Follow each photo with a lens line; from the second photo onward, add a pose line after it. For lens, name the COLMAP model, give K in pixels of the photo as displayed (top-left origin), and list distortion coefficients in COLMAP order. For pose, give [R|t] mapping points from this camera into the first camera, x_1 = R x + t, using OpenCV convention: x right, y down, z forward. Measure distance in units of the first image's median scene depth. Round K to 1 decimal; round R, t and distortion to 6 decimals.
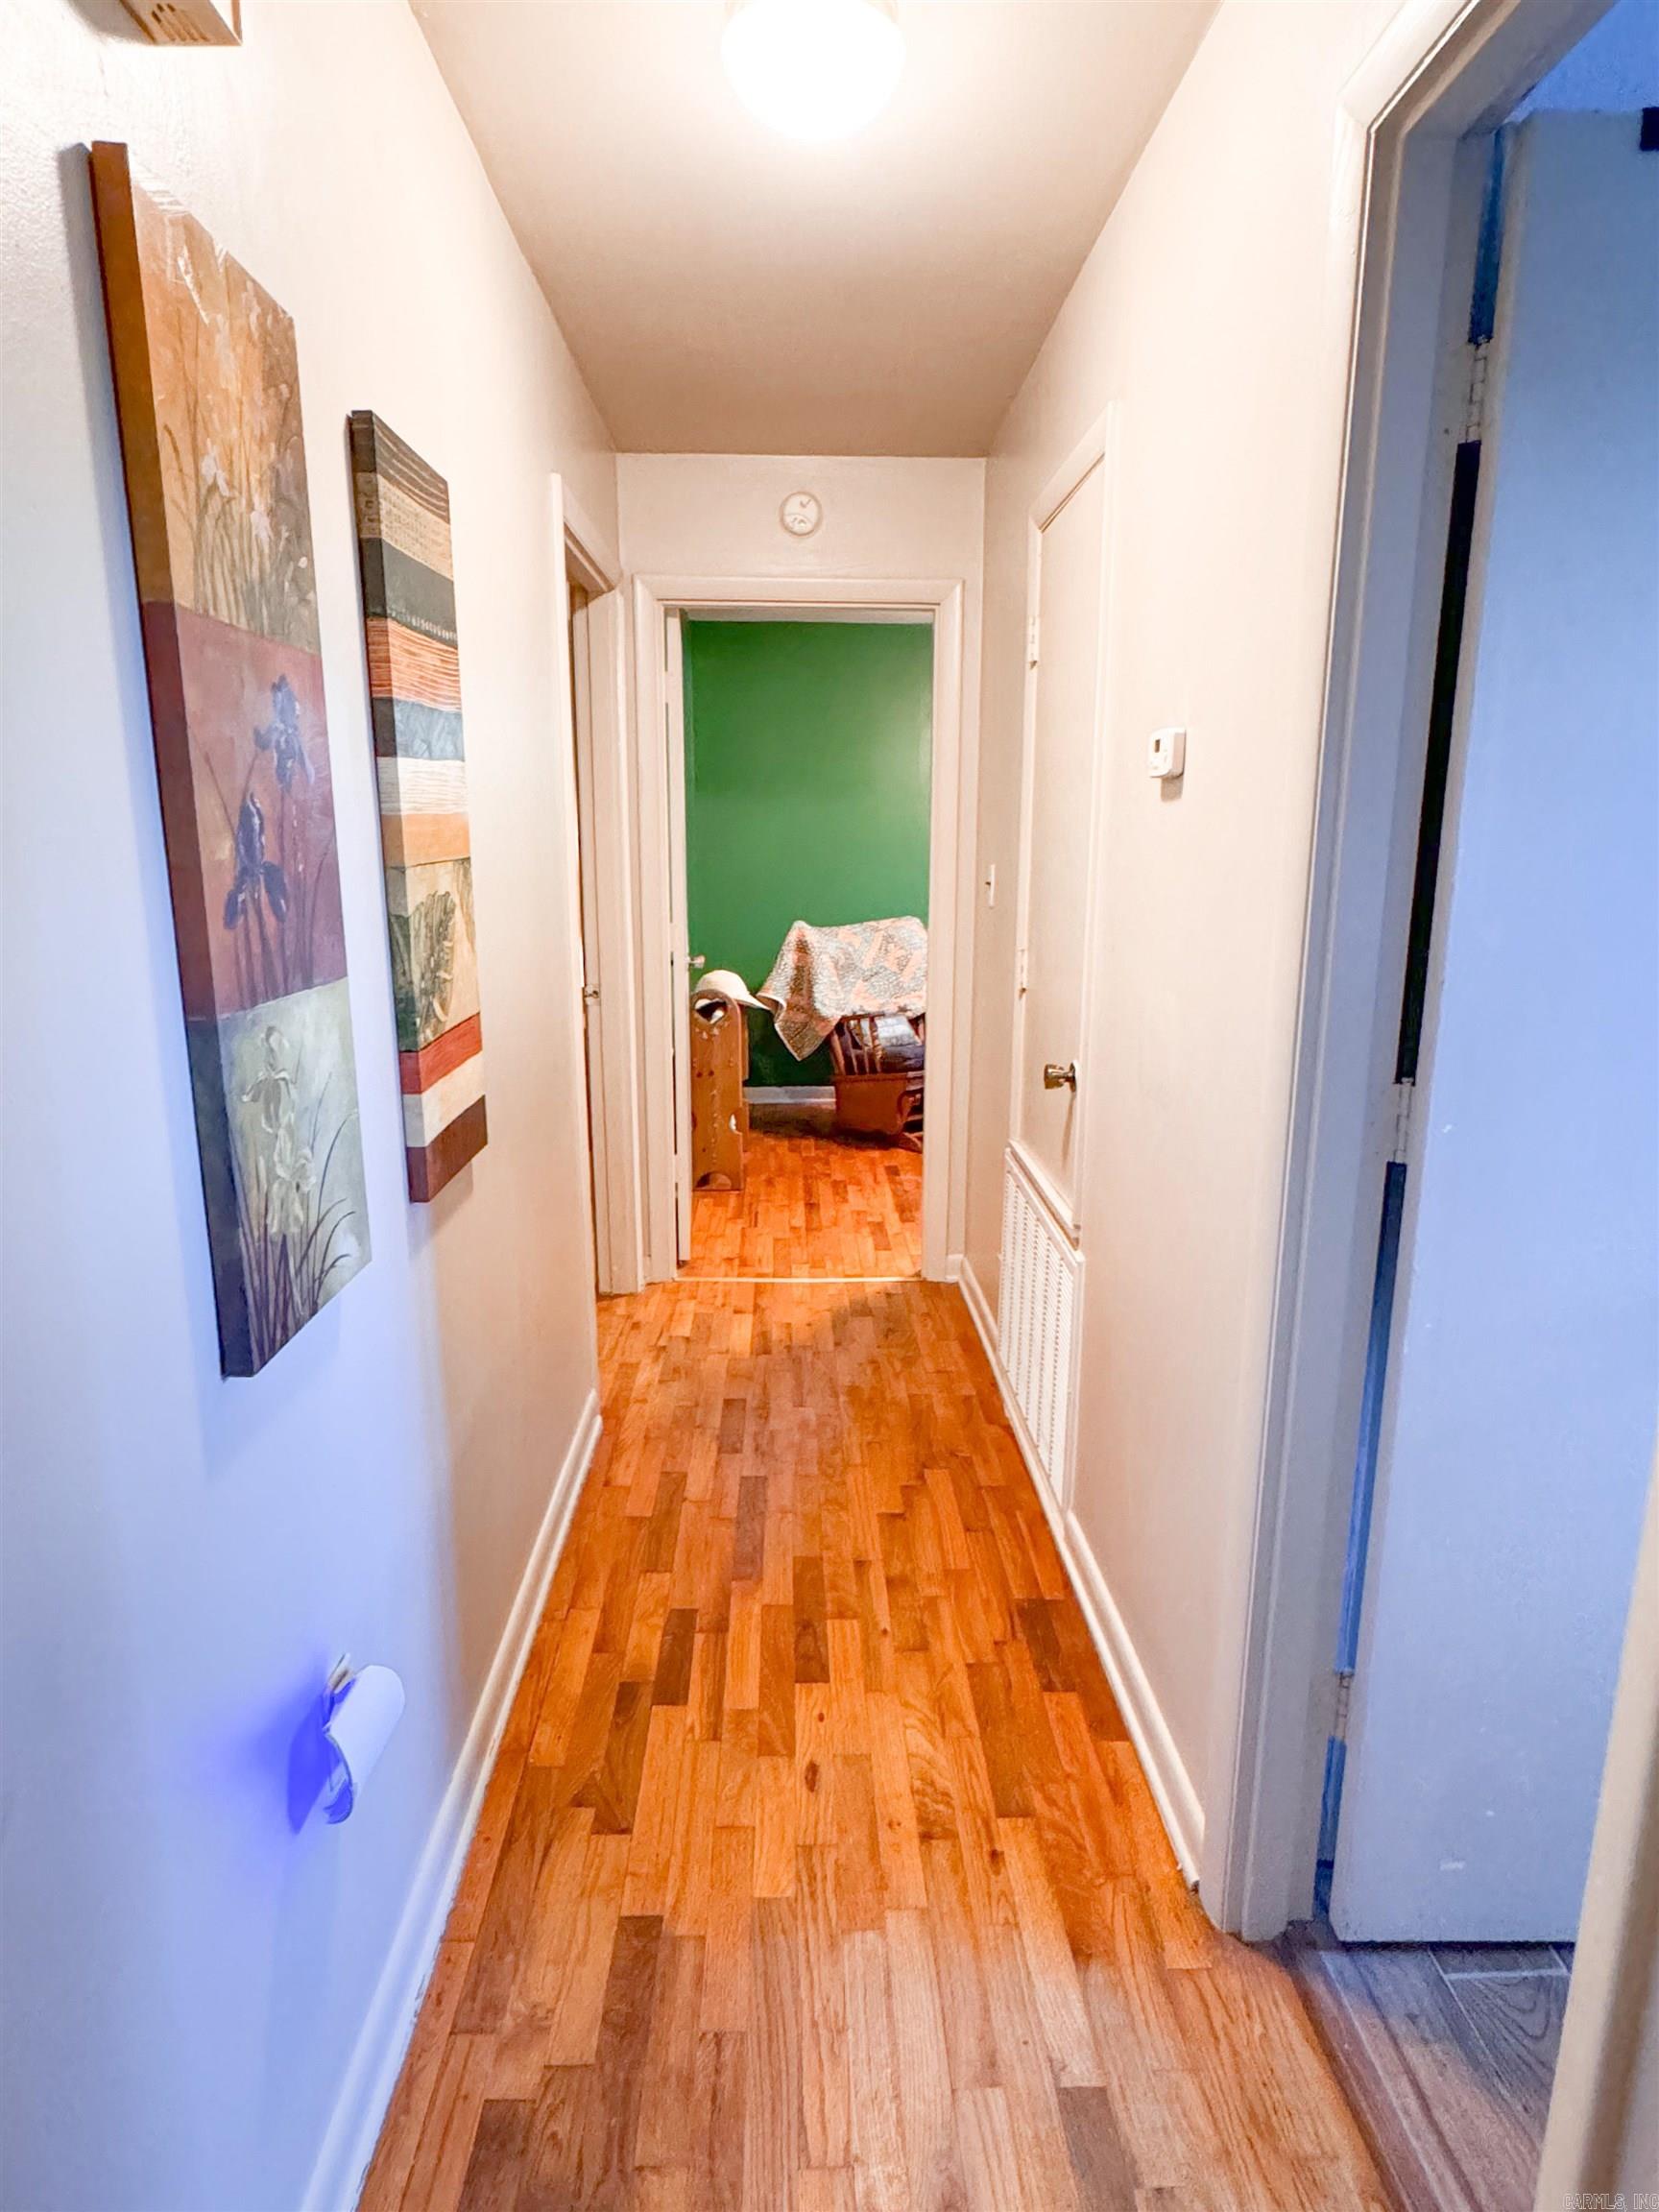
lens RADIAL K [[1262.4, 0, 829.2], [0, 1262.4, 1109.6], [0, 0, 1]] dist [-0.005854, 0.000793]
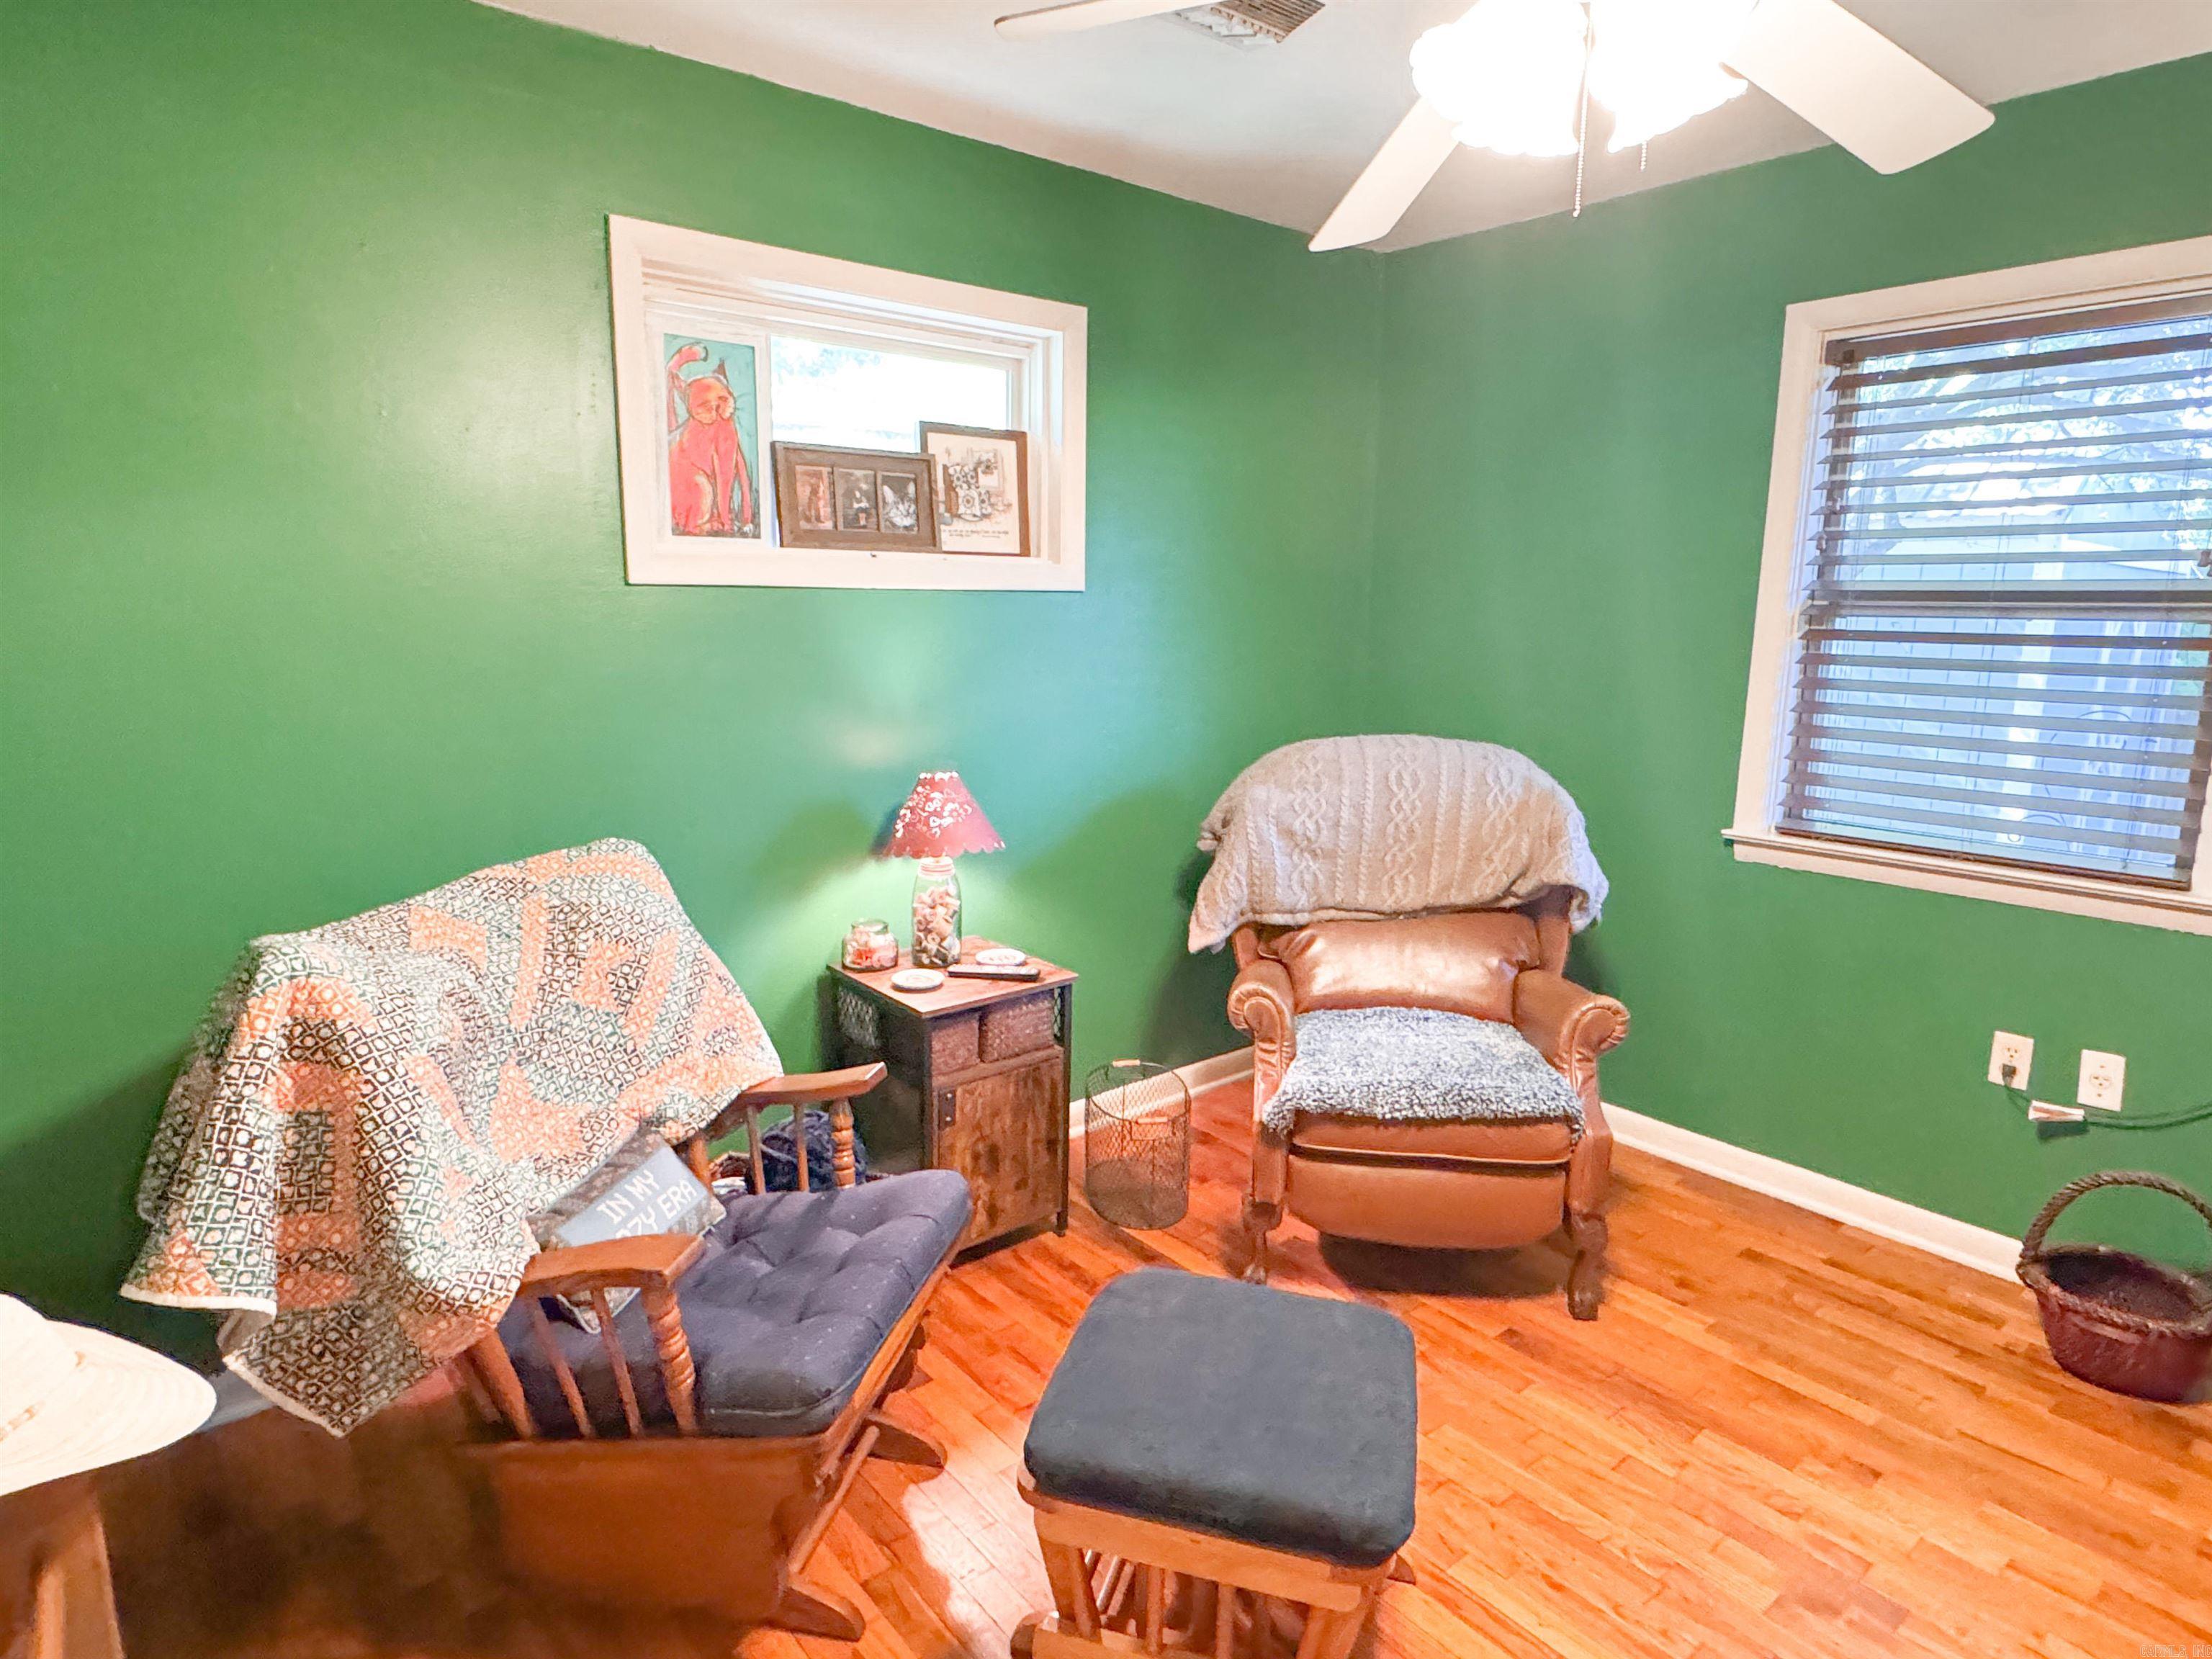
lens RADIAL K [[1262.4, 0, 1088.9], [0, 1262.4, 826.5], [0, 0, 1]] dist [-0.005854, 0.000793]
pose [[0.797574, -0.106969, 0.593660, -0.074746], [0.122305, 0.992387, 0.014499, -0.268828], [-0.590692, 0.061044, 0.804585, 1.163570]]
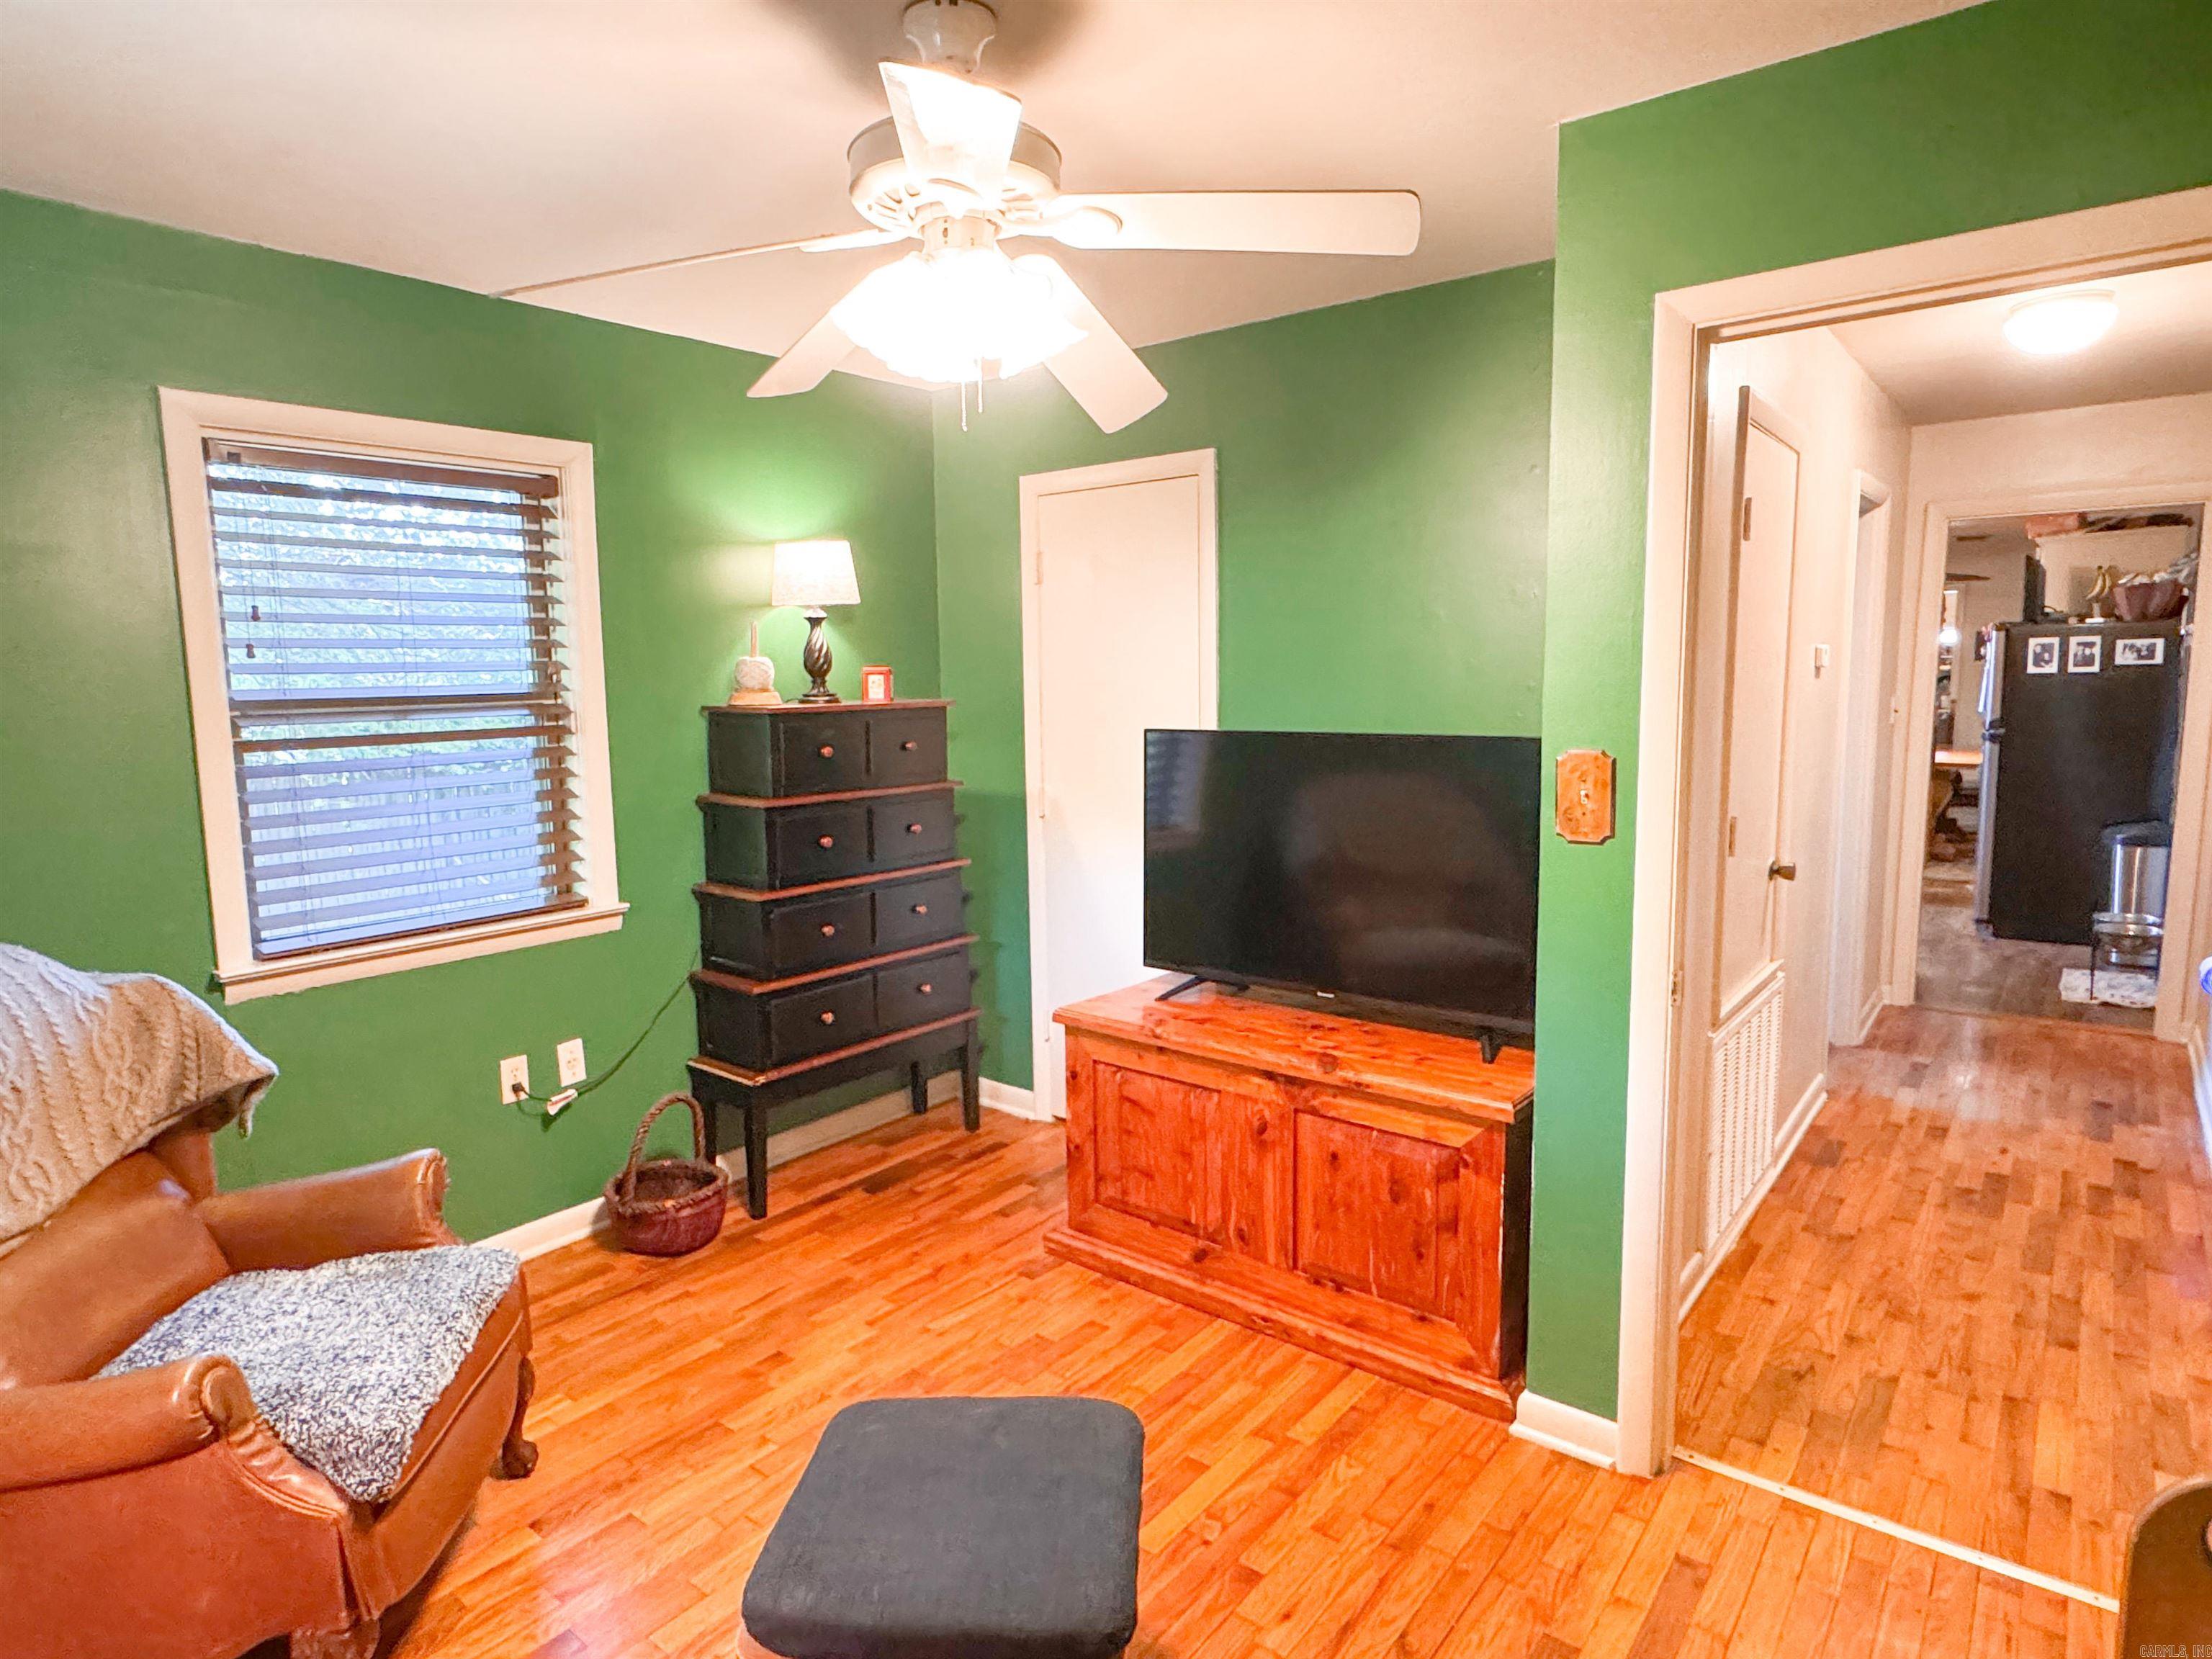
lens RADIAL K [[1262.4, 0, 1088.9], [0, 1262.4, 826.5], [0, 0, 1]] dist [-0.005854, 0.000793]
pose [[-0.759368, -0.071012, 0.646774, -0.088671], [0.151825, 0.947248, 0.282258, -0.397509], [-0.632700, 0.312534, -0.708529, 1.694907]]
